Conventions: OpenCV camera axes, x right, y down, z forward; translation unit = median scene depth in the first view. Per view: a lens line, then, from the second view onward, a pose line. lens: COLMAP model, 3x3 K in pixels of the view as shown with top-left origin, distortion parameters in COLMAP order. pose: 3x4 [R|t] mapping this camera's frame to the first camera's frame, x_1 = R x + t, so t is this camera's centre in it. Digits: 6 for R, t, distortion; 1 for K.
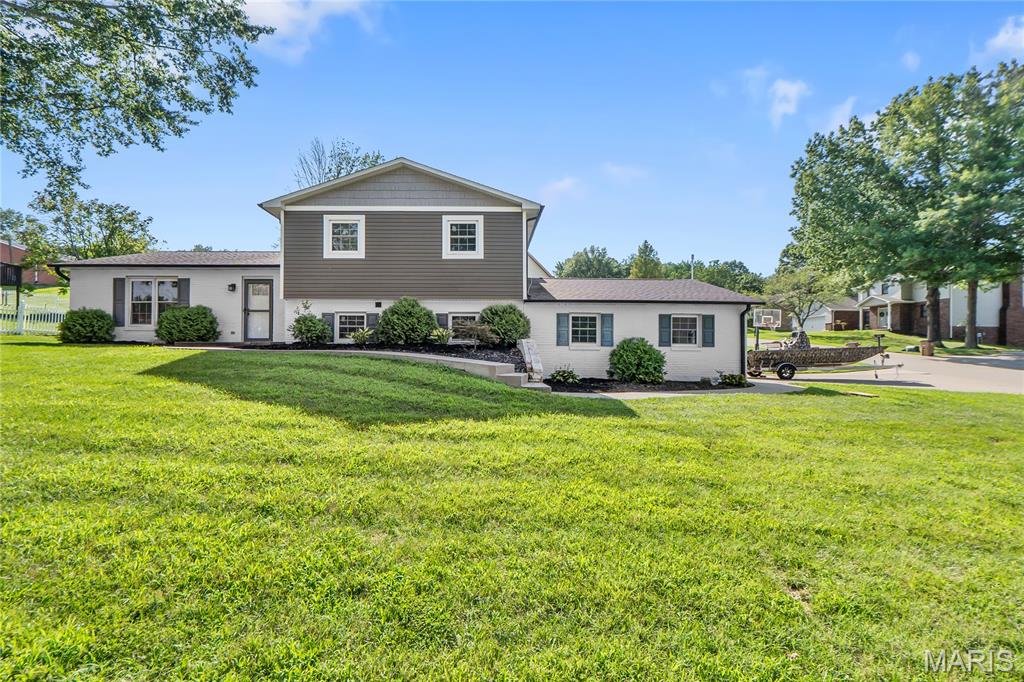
lens RADIAL K [[437.9, 0, 503.1], [0, 437.9, 346.1], [0, 0, 1]] dist [-0.004579, 0.000492]
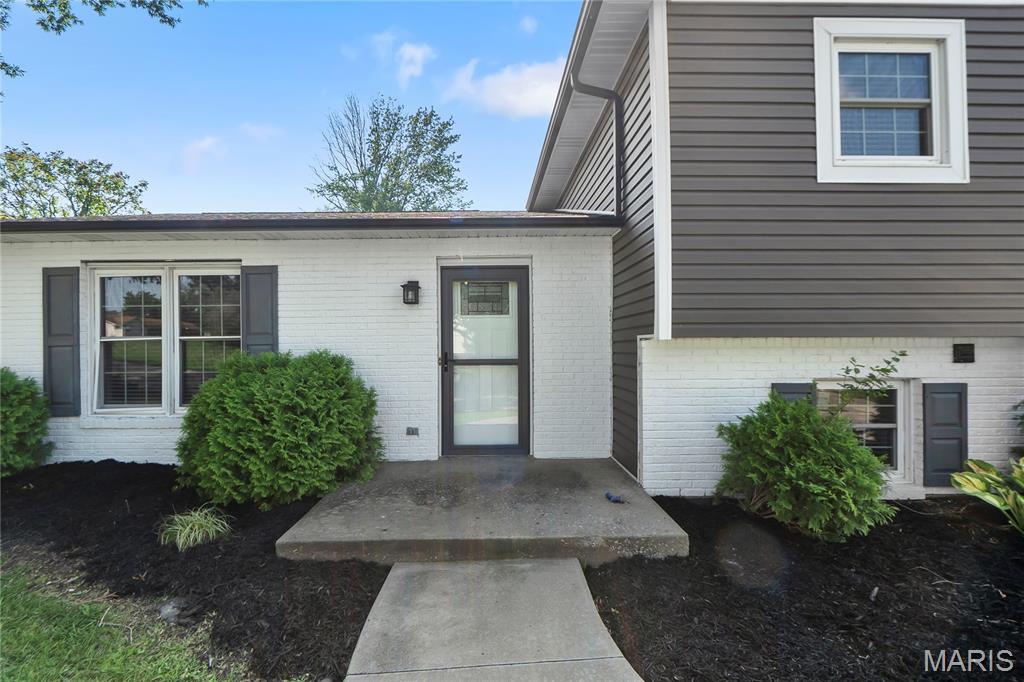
lens RADIAL K [[437.9, 0, 497.6], [0, 437.9, 342.8], [0, 0, 1]] dist [-0.004579, 0.000492]
pose [[0.999945, -0.010158, 0.002715, -0.553242], [0.010142, 0.999931, 0.005866, -0.098072], [-0.002775, -0.005838, 0.999979, 0.670947]]
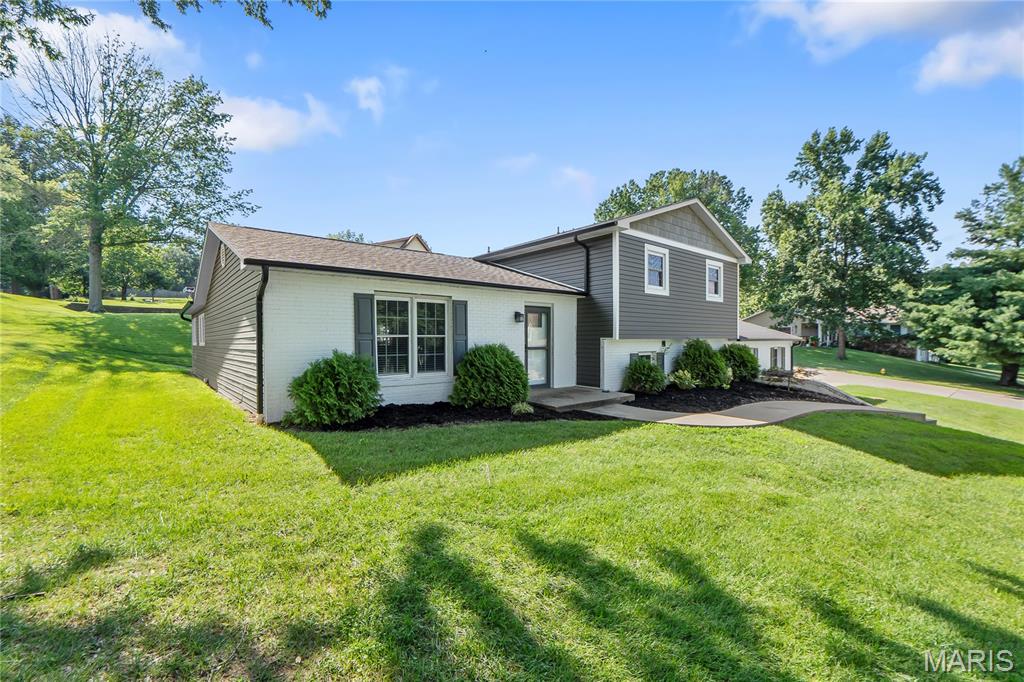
lens RADIAL K [[437.9, 0, 488.2], [0, 437.9, 334.9], [0, 0, 1]] dist [-0.004579, 0.000492]
pose [[0.783184, 0.004096, 0.621776, -1.103320], [-0.008473, 0.999956, 0.004085, -0.106937], [-0.621732, -0.008467, 0.783184, 0.459142]]
